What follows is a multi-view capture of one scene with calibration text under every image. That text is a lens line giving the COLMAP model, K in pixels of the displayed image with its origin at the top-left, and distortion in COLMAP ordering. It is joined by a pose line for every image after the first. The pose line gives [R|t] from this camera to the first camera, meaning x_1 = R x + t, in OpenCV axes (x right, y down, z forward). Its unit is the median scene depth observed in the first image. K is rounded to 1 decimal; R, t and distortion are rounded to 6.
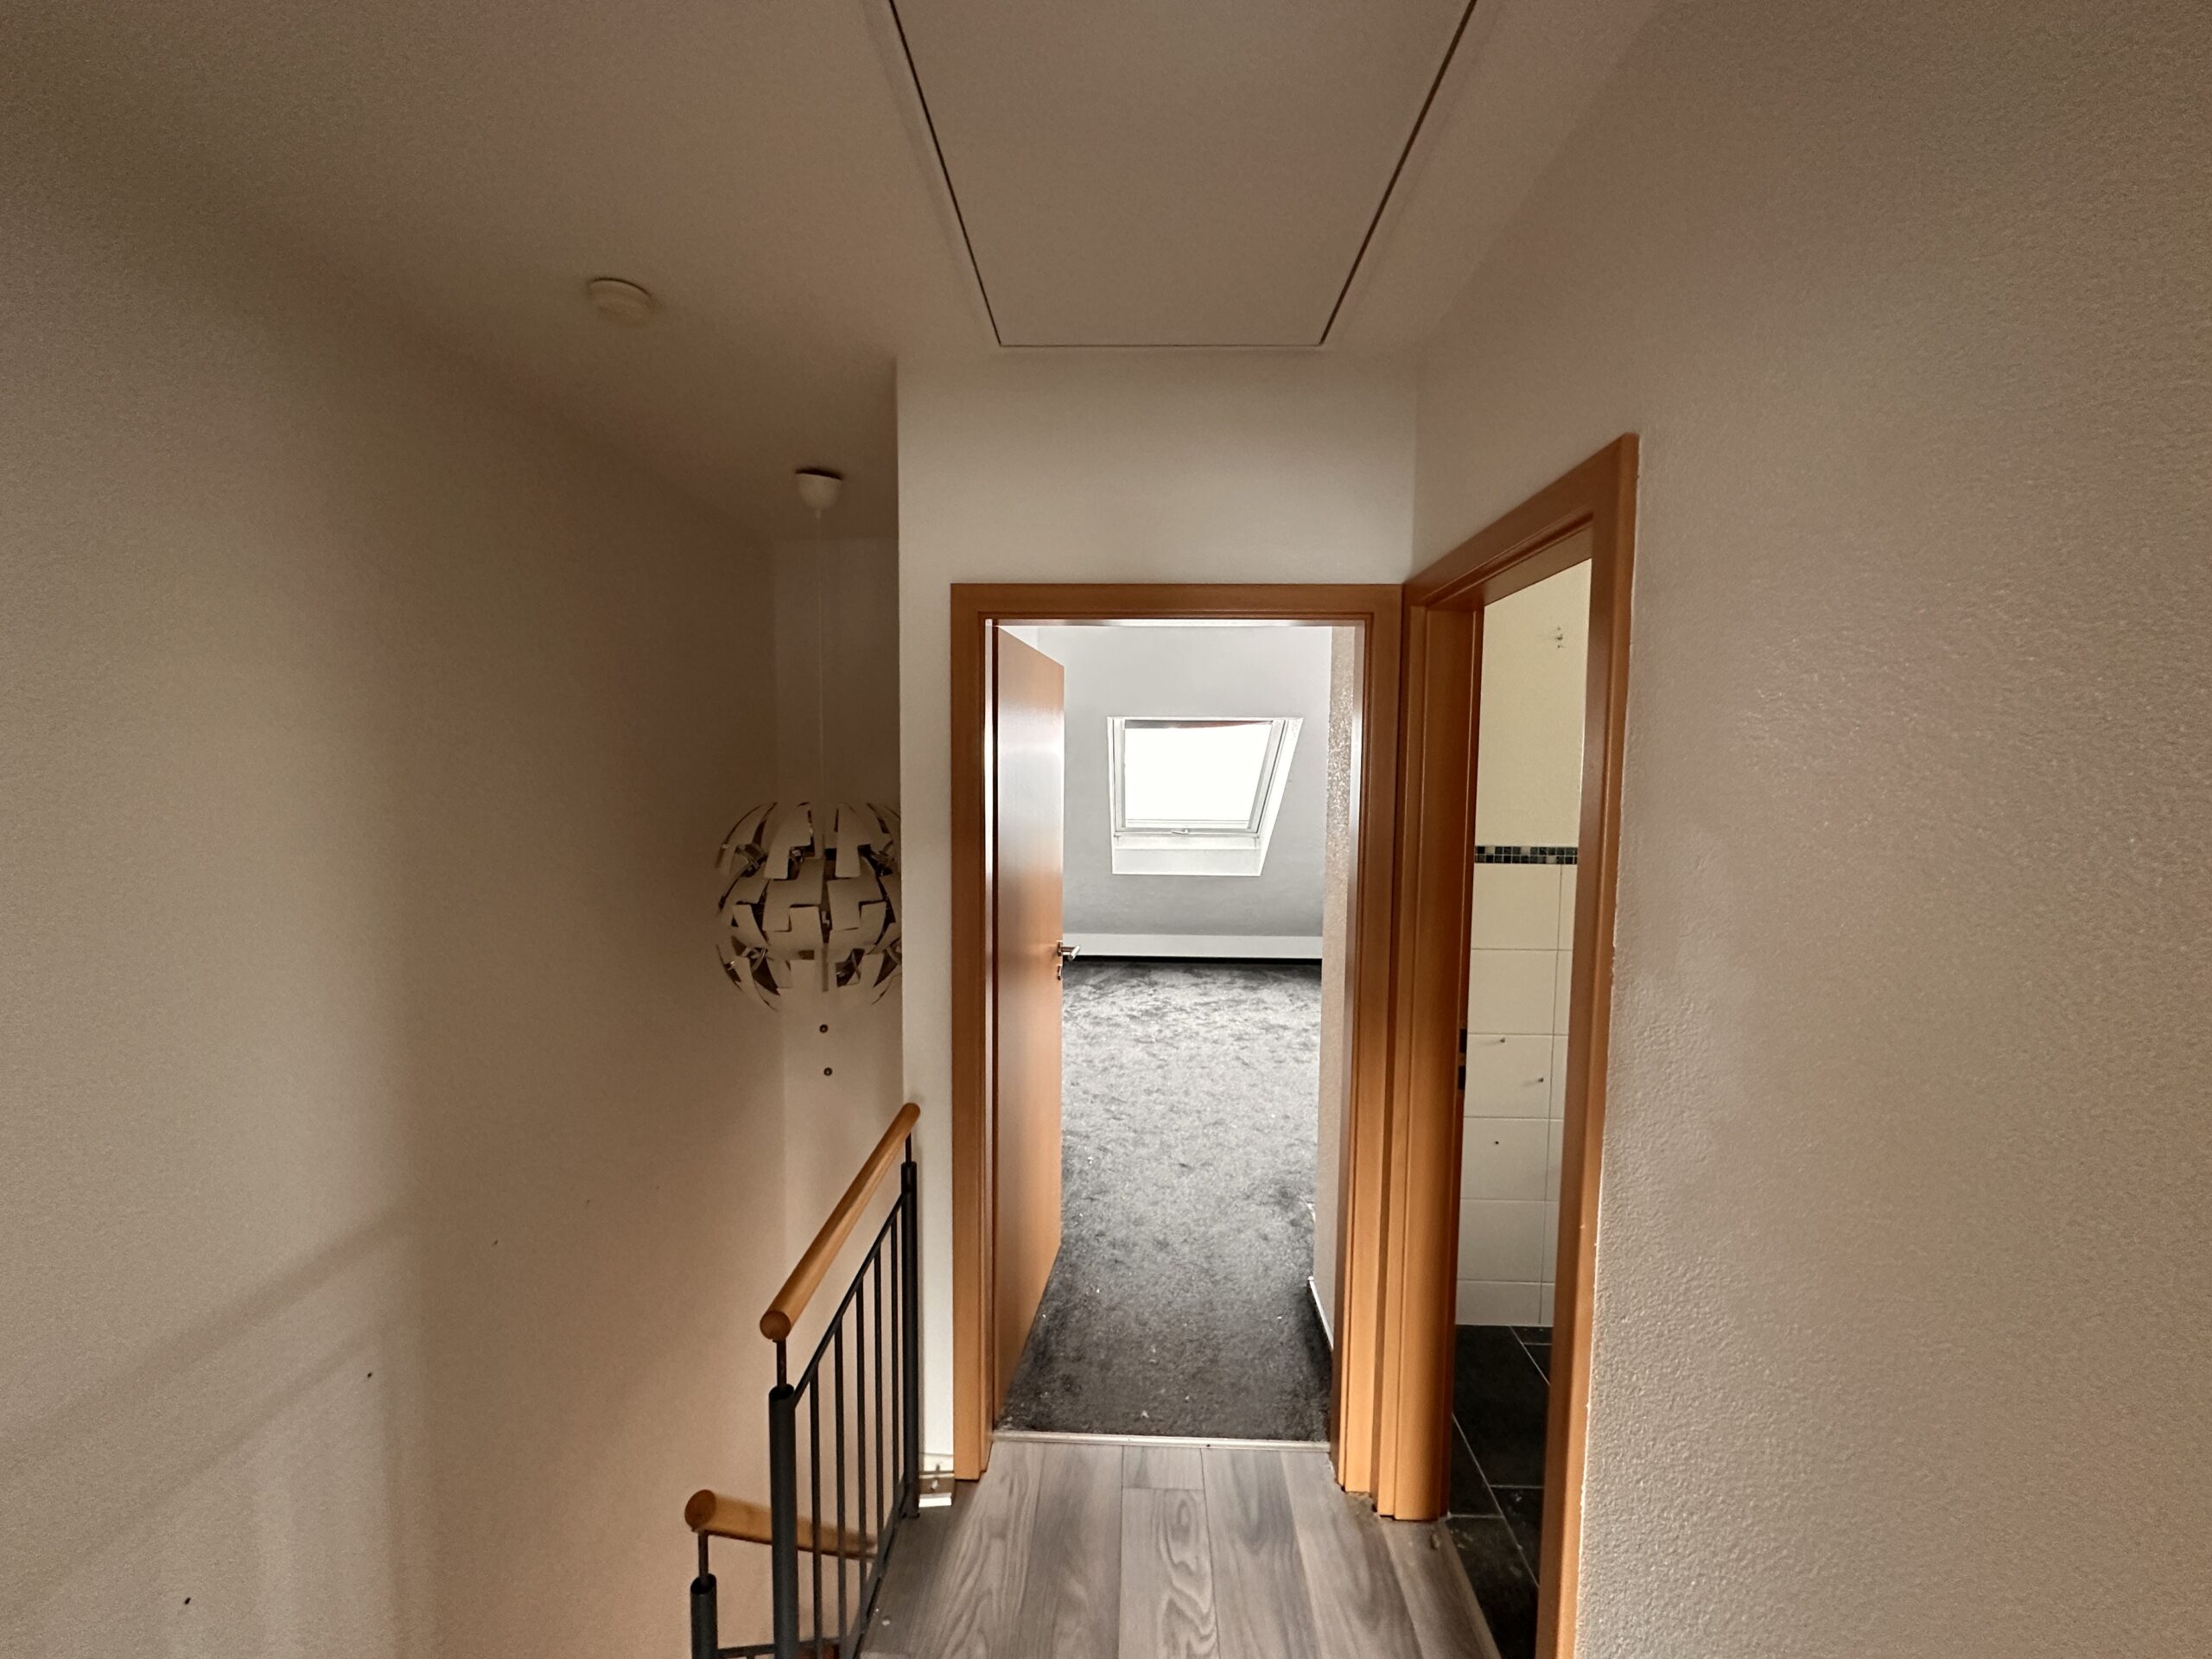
lens RADIAL K [[879.4, 0, 1104.7], [0, 879.4, 824.9], [0, 0, 1]] dist [-0.001983, 0.000353]
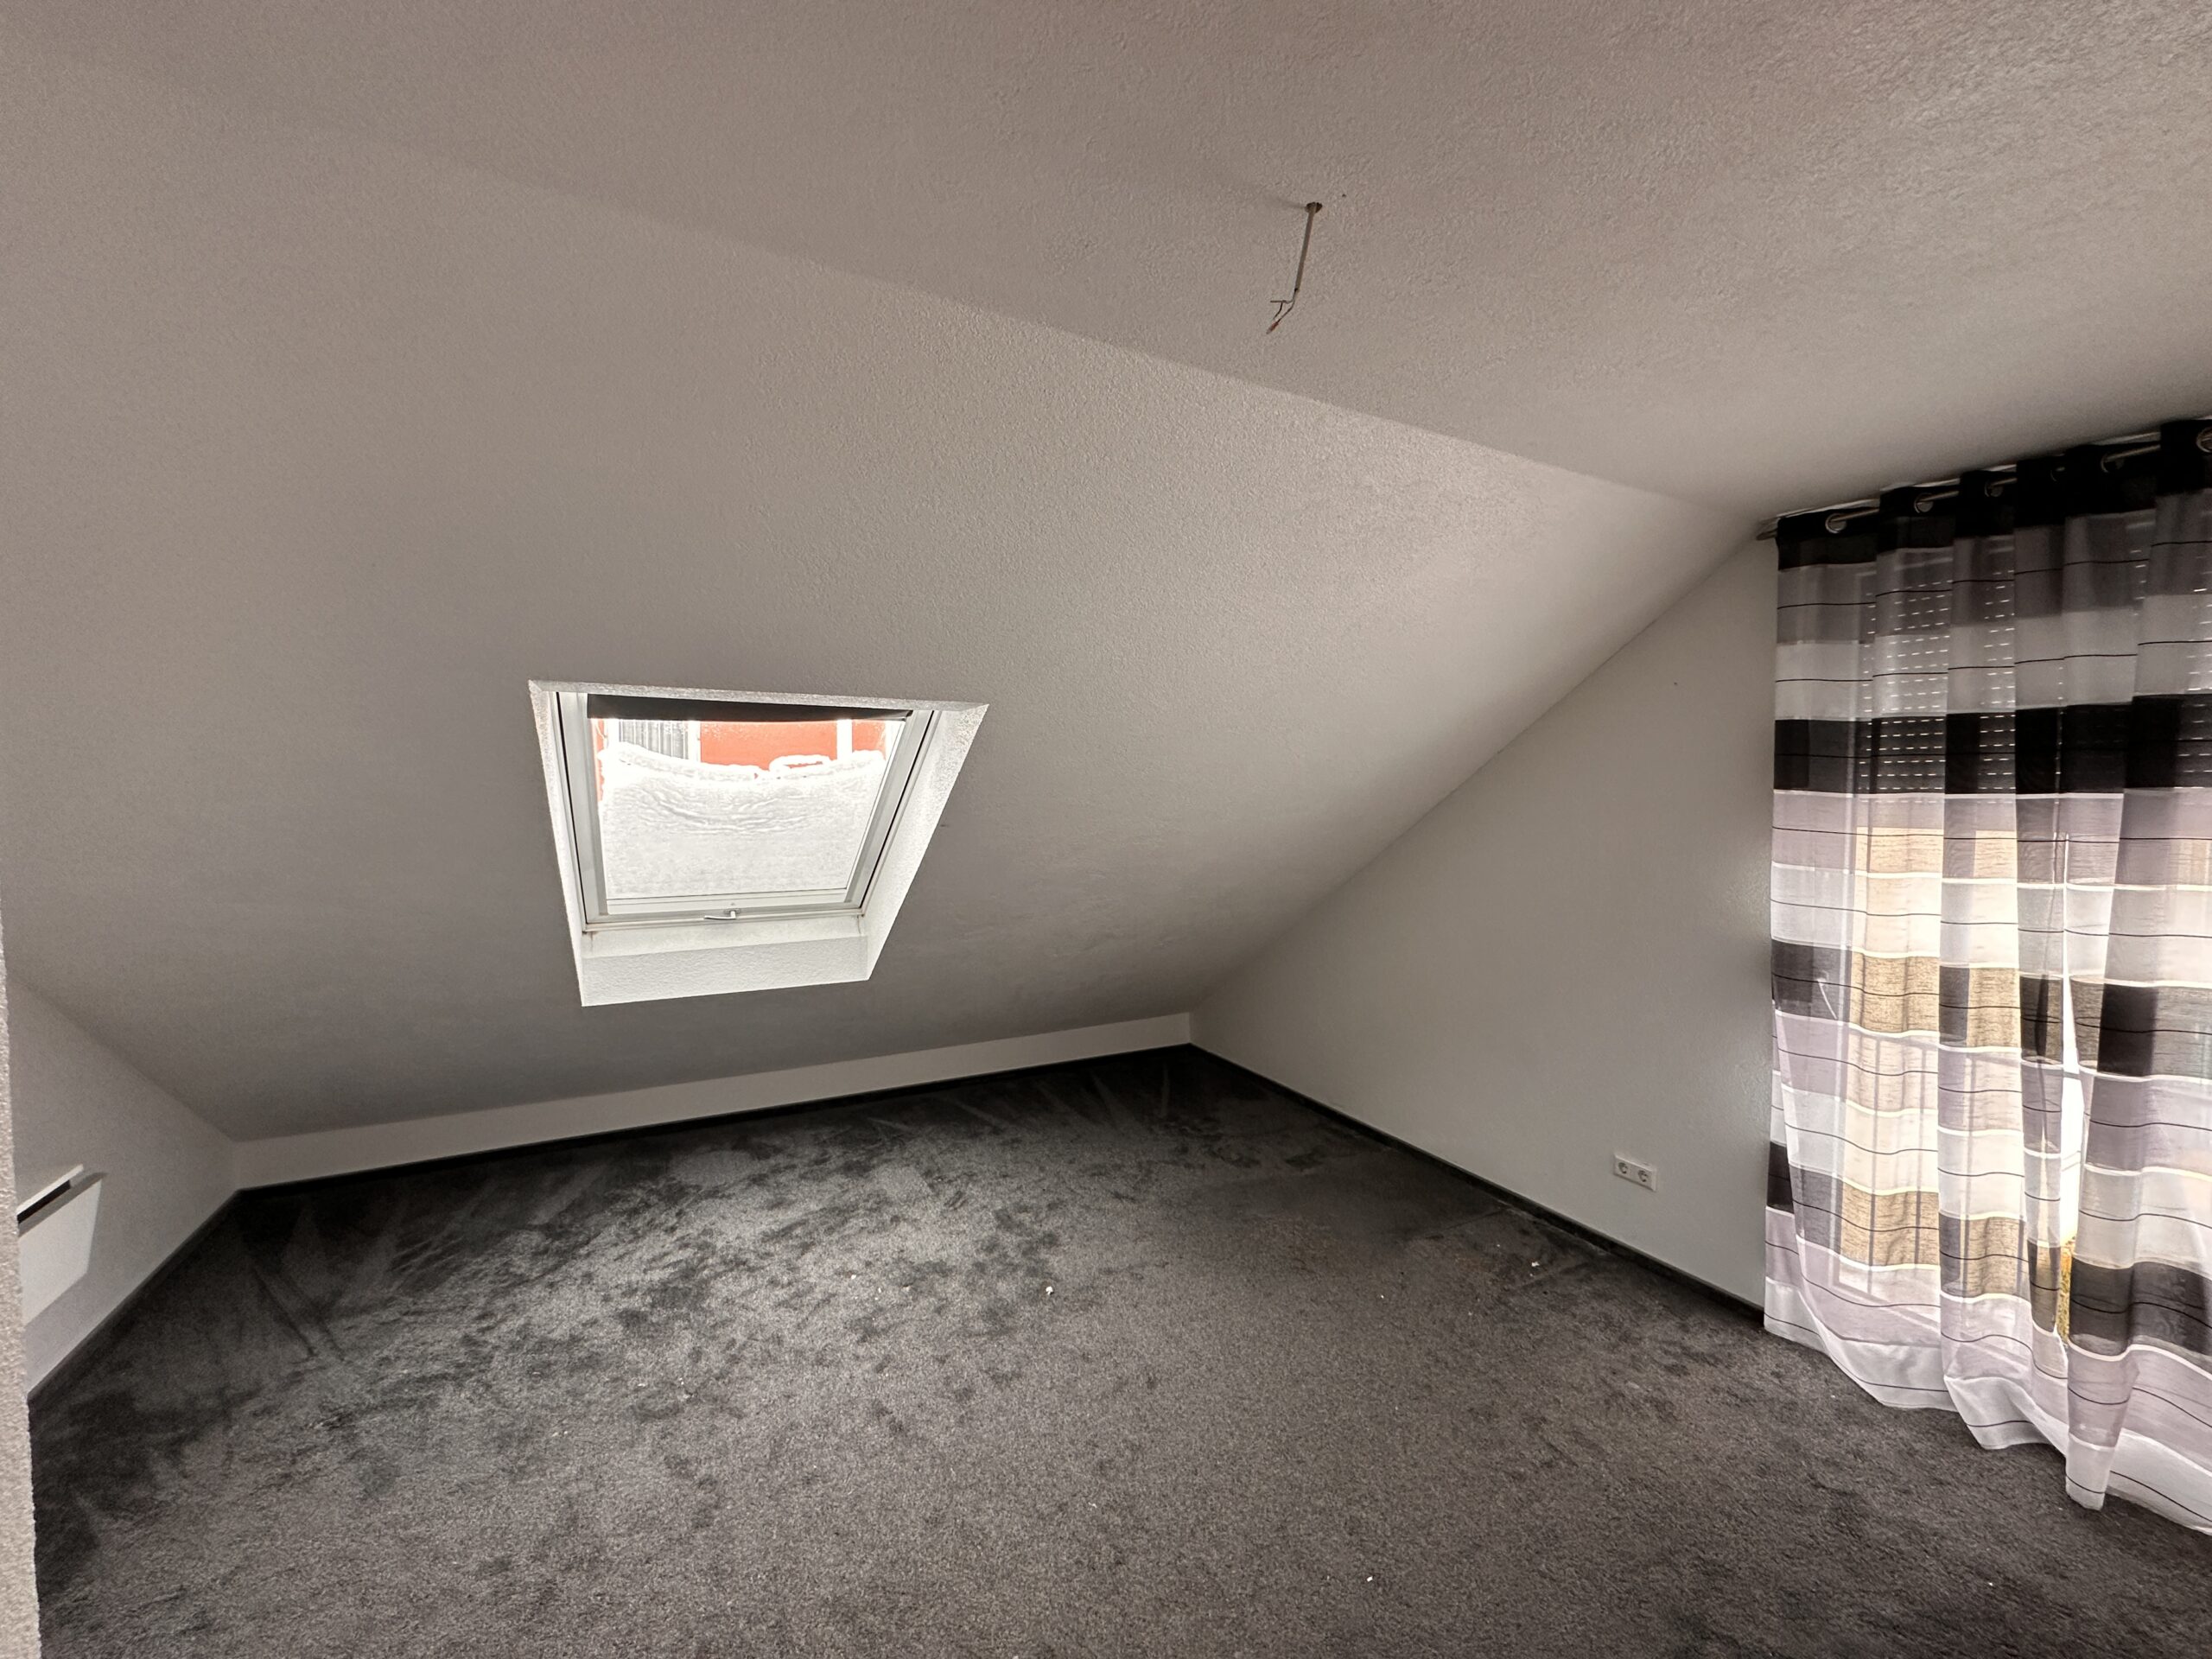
lens RADIAL K [[879.4, 0, 1101.2], [0, 879.4, 844.9], [0, 0, 1]] dist [-0.001983, 0.000353]
pose [[0.871071, -0.029632, 0.490263, 0.027256], [0.031533, 0.999493, 0.004385, -0.033976], [-0.490145, 0.011640, 0.871563, 0.444358]]
